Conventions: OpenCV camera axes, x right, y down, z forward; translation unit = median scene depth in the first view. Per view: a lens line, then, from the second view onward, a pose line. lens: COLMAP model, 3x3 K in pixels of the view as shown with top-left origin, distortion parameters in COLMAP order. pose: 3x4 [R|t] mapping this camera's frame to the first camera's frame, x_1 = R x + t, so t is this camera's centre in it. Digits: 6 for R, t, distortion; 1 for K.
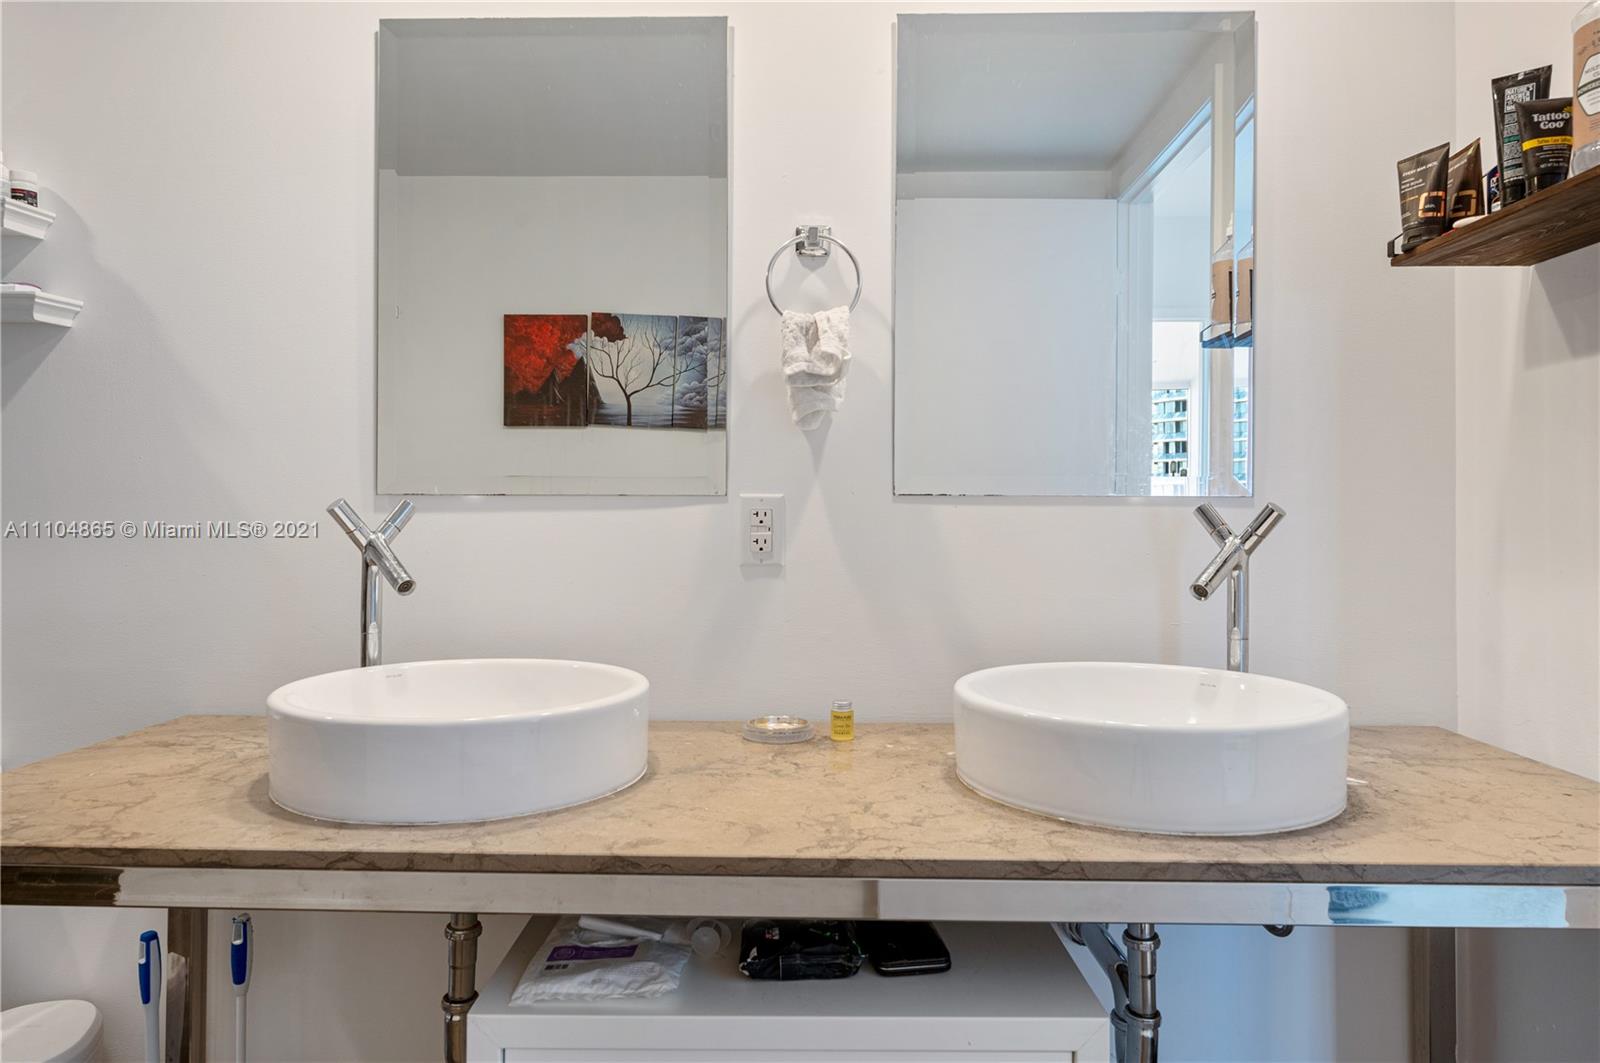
lens RADIAL K [[987.4, 0, 795.5], [0, 987.4, 496.8], [0, 0, 1]] dist [-0.002337, 0.000655]
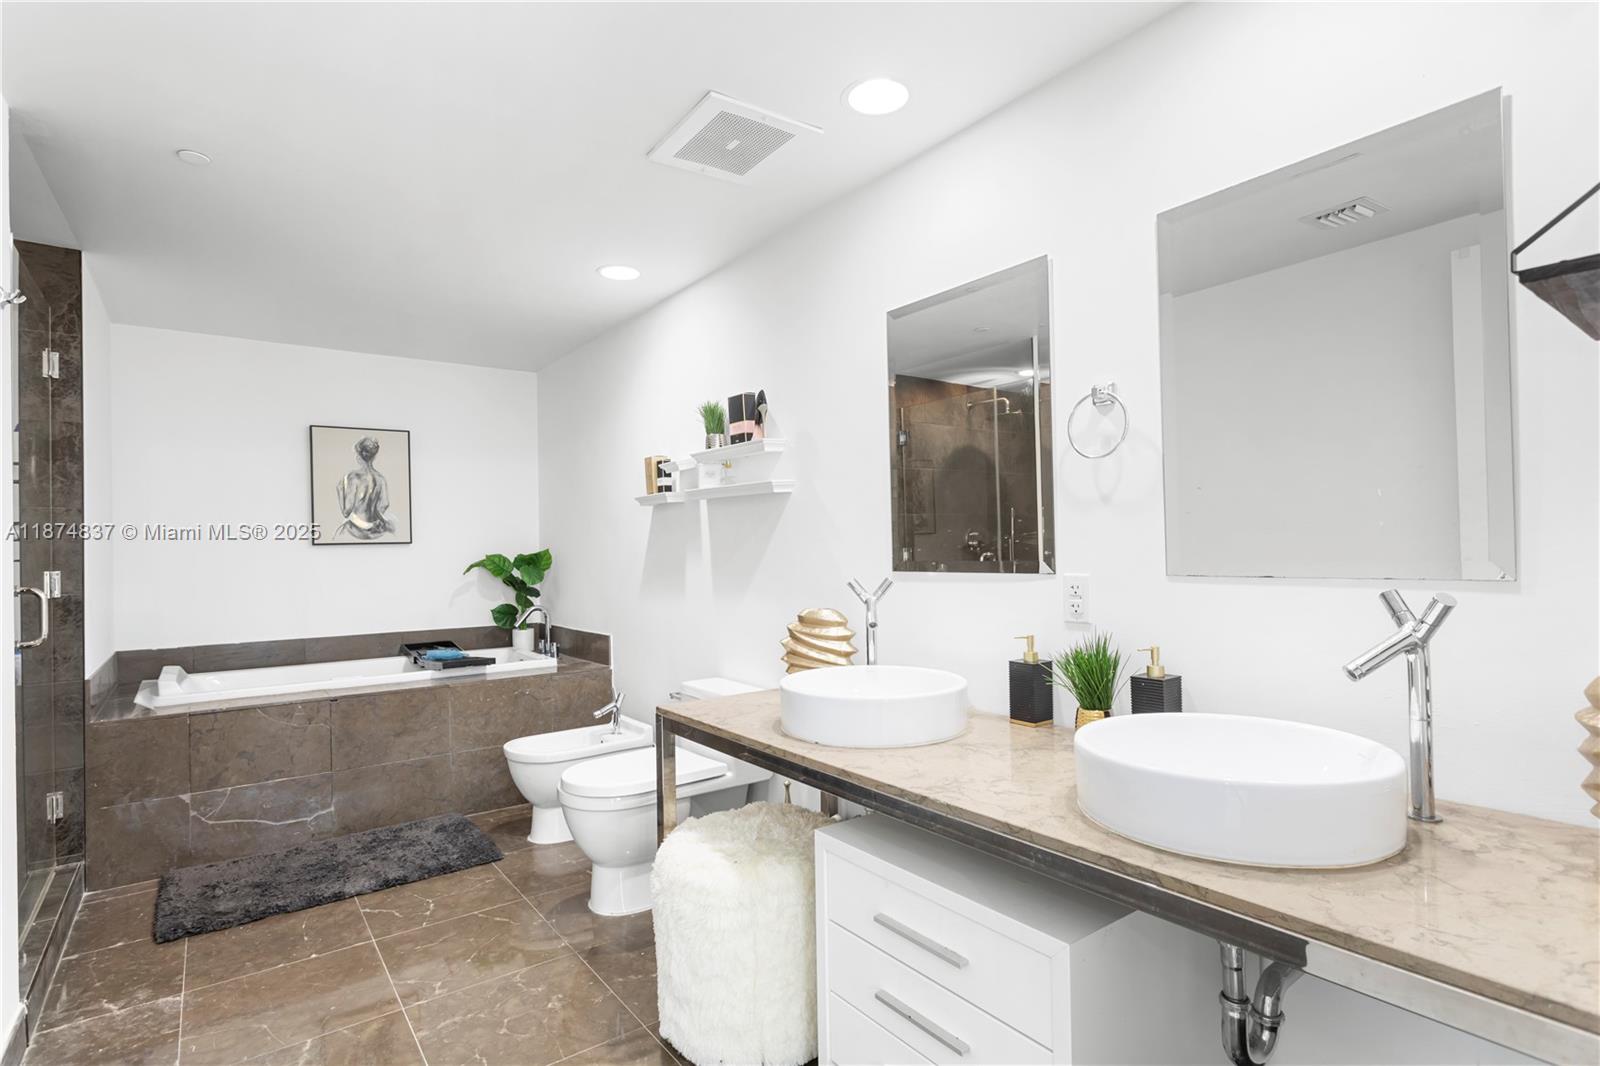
lens RADIAL K [[808.0, 0, 803.8], [0, 808.0, 515.2], [0, 0, 1]] dist [-0.001684, 0.001419]
pose [[0.611344, -0.048803, -0.789859, 0.741063], [0.043275, 0.998665, -0.028210, -0.080608], [0.790181, -0.016935, 0.612640, -0.058318]]
